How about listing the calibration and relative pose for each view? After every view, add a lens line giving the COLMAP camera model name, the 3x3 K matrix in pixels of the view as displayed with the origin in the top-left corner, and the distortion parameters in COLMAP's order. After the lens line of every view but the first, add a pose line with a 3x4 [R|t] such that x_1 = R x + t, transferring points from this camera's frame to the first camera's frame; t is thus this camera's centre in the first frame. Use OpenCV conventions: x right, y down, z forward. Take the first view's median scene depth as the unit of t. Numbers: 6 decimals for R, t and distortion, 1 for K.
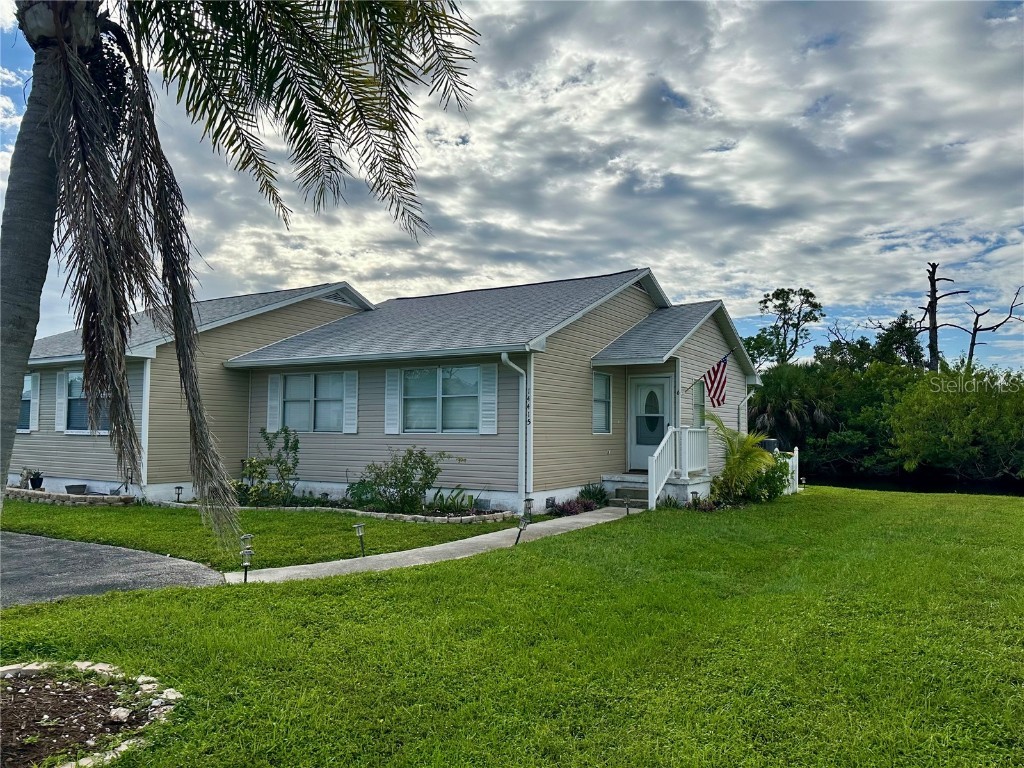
lens RADIAL K [[708.8, 0, 517.4], [0, 708.8, 423.1], [0, 0, 1]] dist [0.024798, -0.019709]
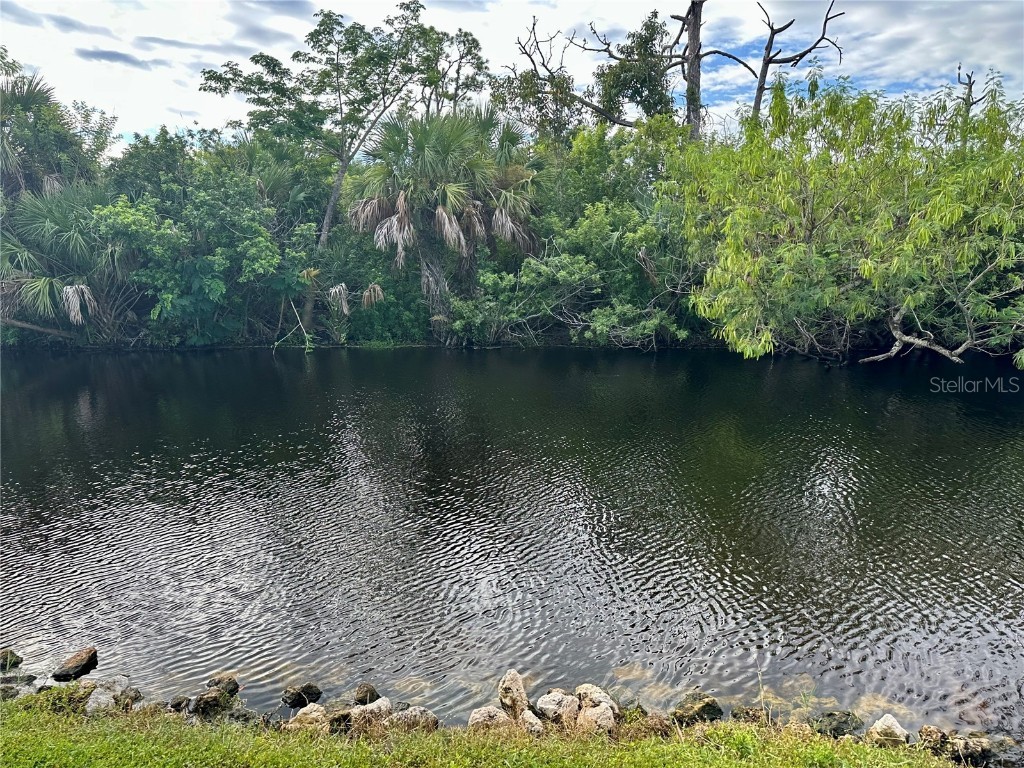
lens RADIAL K [[717.9, 0, 517.8], [0, 717.9, 384.2], [0, 0, 1]] dist [0.057679, -0.069053]
pose [[0.896786, -0.078912, 0.435372, 0.214833], [0.004633, 0.985588, 0.169098, 0.013873], [-0.442441, -0.149627, 0.884227, 0.553933]]
